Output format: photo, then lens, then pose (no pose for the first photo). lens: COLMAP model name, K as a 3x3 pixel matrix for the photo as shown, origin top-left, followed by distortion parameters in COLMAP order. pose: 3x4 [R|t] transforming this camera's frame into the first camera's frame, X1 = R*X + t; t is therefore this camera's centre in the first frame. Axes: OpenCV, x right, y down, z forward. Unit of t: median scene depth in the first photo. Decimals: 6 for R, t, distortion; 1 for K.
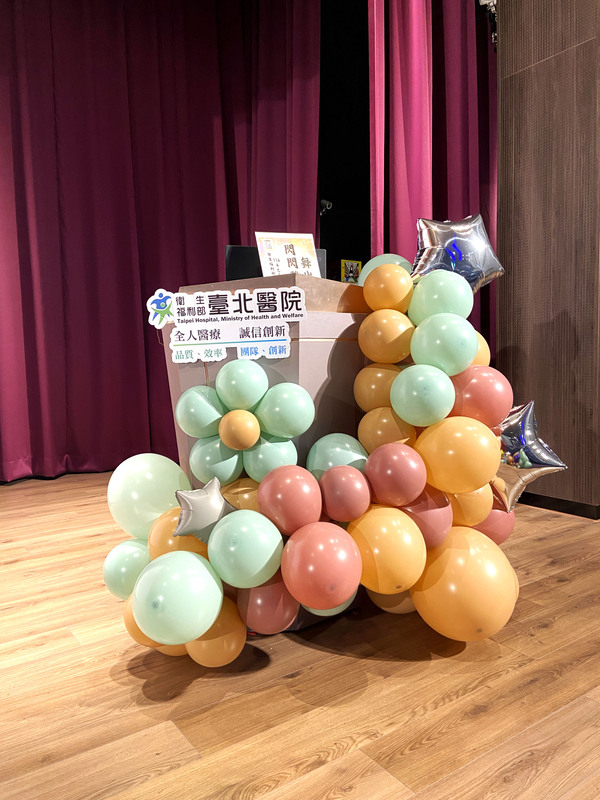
lens RADIAL K [[603.5, 0, 300.0], [0, 603.5, 400.0], [0, 0, 1]] dist [0.129296, -0.171552]
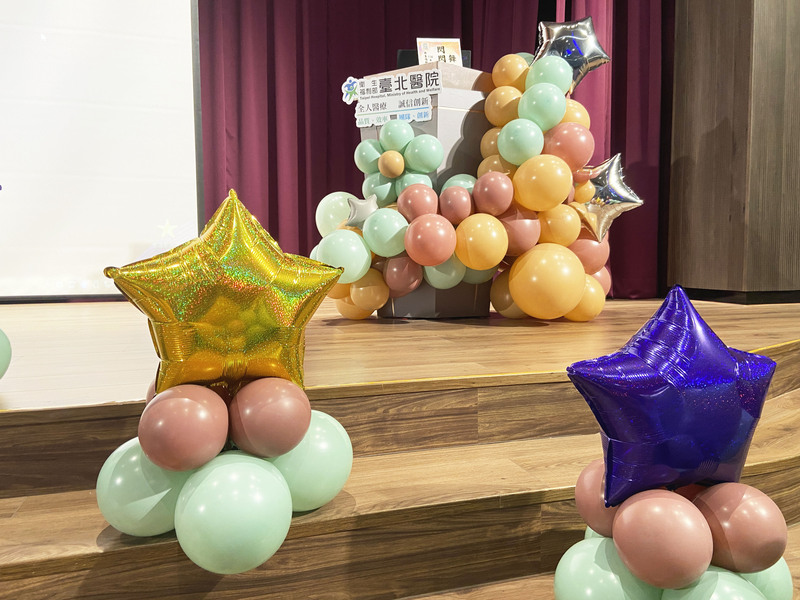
lens RADIAL K [[603.5, 0, 404.6], [0, 603.5, 290.4], [0, 0, 1]] dist [0.129296, -0.171552]
pose [[0.958017, 0.041613, -0.283674, 0.357642], [-0.044413, 0.999007, -0.003443, 0.350175], [0.283249, 0.015897, 0.958915, -0.423558]]
